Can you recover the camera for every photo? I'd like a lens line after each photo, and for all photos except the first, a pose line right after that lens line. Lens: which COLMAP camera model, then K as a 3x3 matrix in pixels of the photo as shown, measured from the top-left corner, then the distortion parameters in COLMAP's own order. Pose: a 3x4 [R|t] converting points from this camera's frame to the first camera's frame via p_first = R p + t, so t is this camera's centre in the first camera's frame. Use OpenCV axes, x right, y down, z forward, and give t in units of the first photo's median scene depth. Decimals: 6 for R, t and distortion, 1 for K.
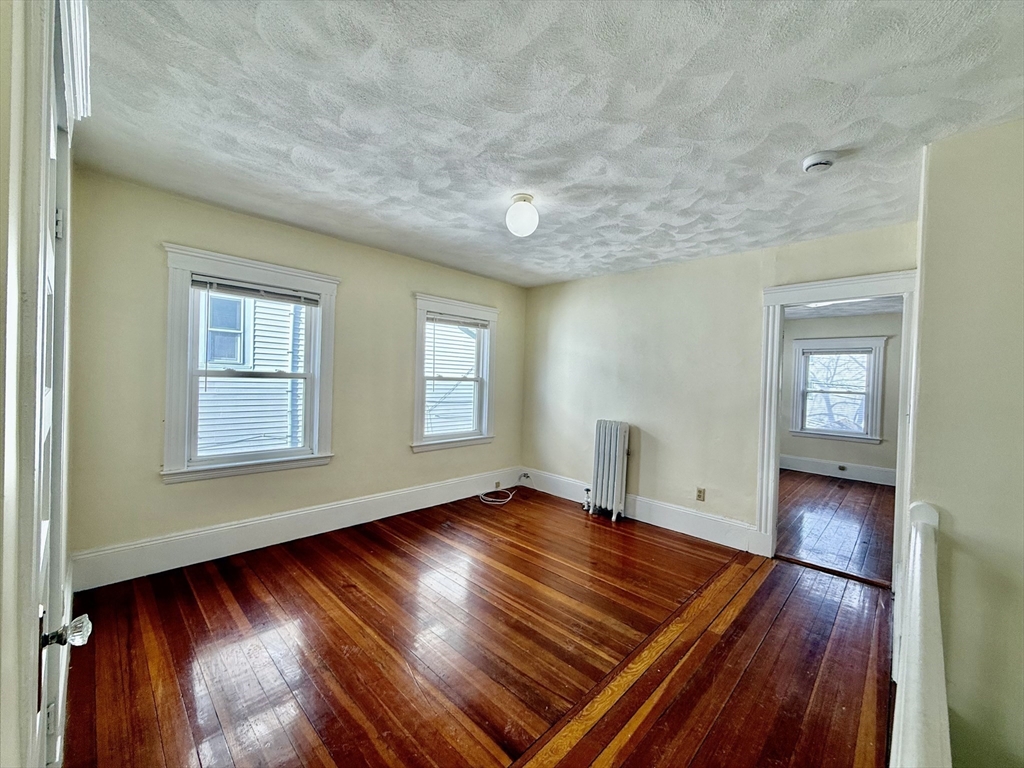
lens RADIAL K [[407.9, 0, 505.1], [0, 407.9, 383.4], [0, 0, 1]] dist [-0.004327, -0.000219]
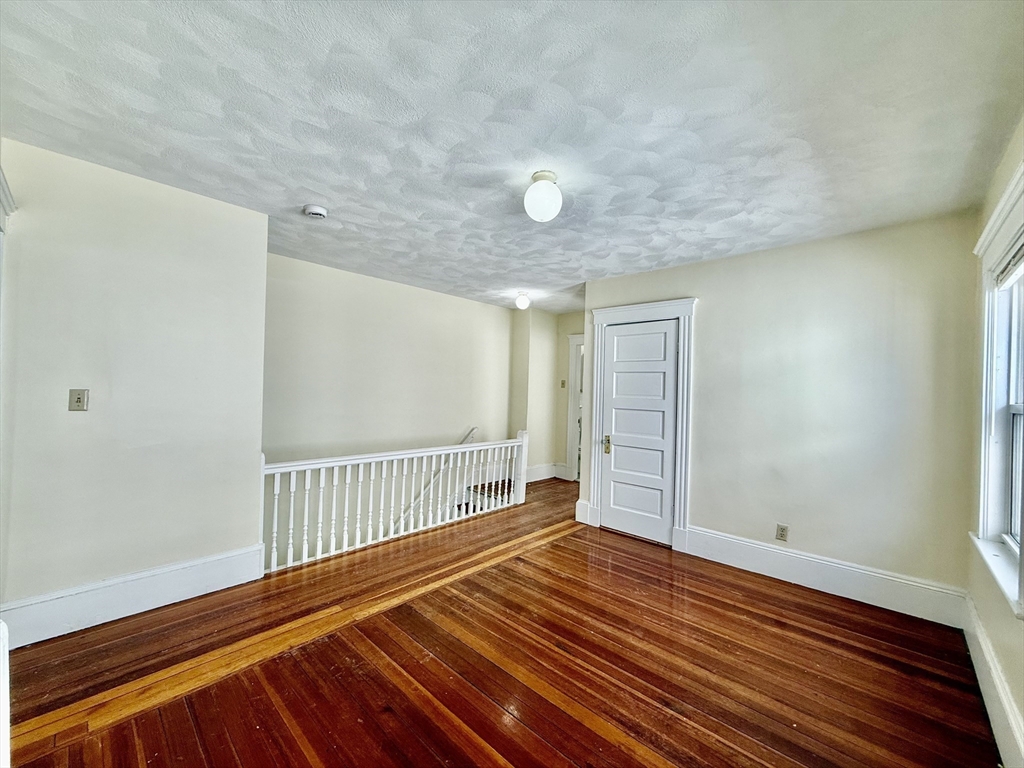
lens RADIAL K [[407.9, 0, 509.8], [0, 407.9, 381.5], [0, 0, 1]] dist [-0.004327, -0.000219]
pose [[-0.997576, -0.062519, -0.030568, 0.111727], [-0.062426, 0.998042, -0.003970, -0.019076], [0.030757, -0.002052, -0.999525, 1.823655]]
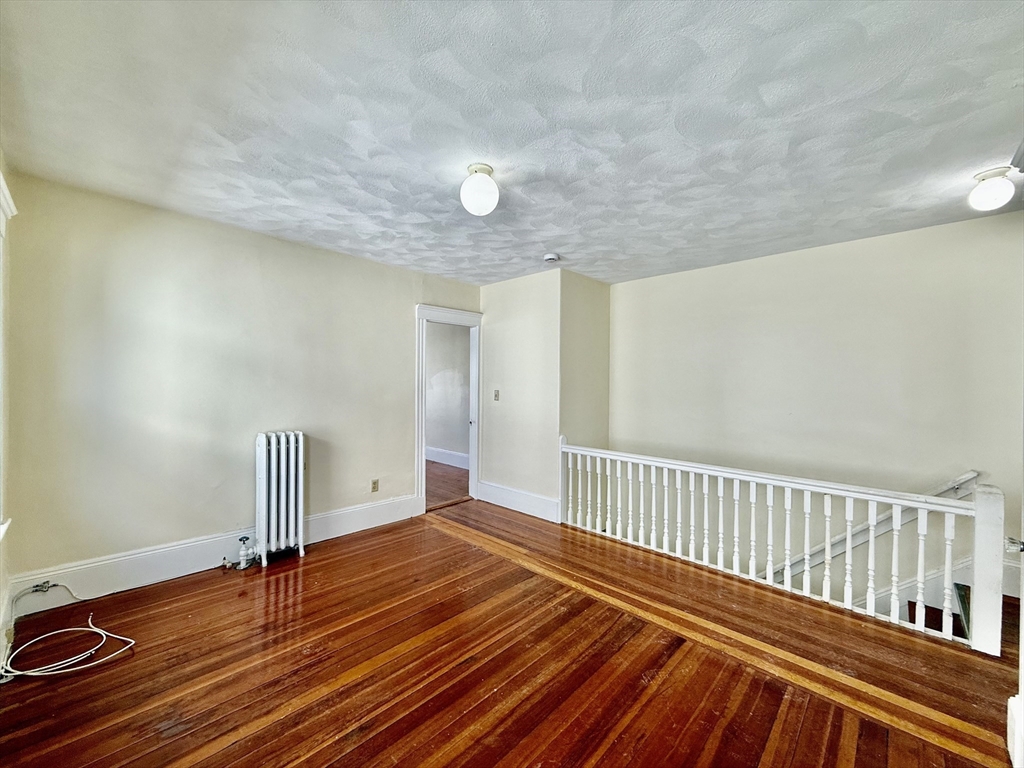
lens RADIAL K [[407.9, 0, 509.4], [0, 407.9, 386.6], [0, 0, 1]] dist [-0.004327, -0.000219]
pose [[-0.018005, -0.043851, 0.998876, -0.800276], [-0.000373, 0.999038, 0.043851, -0.043680], [-0.999838, 0.000416, -0.018004, 0.938882]]
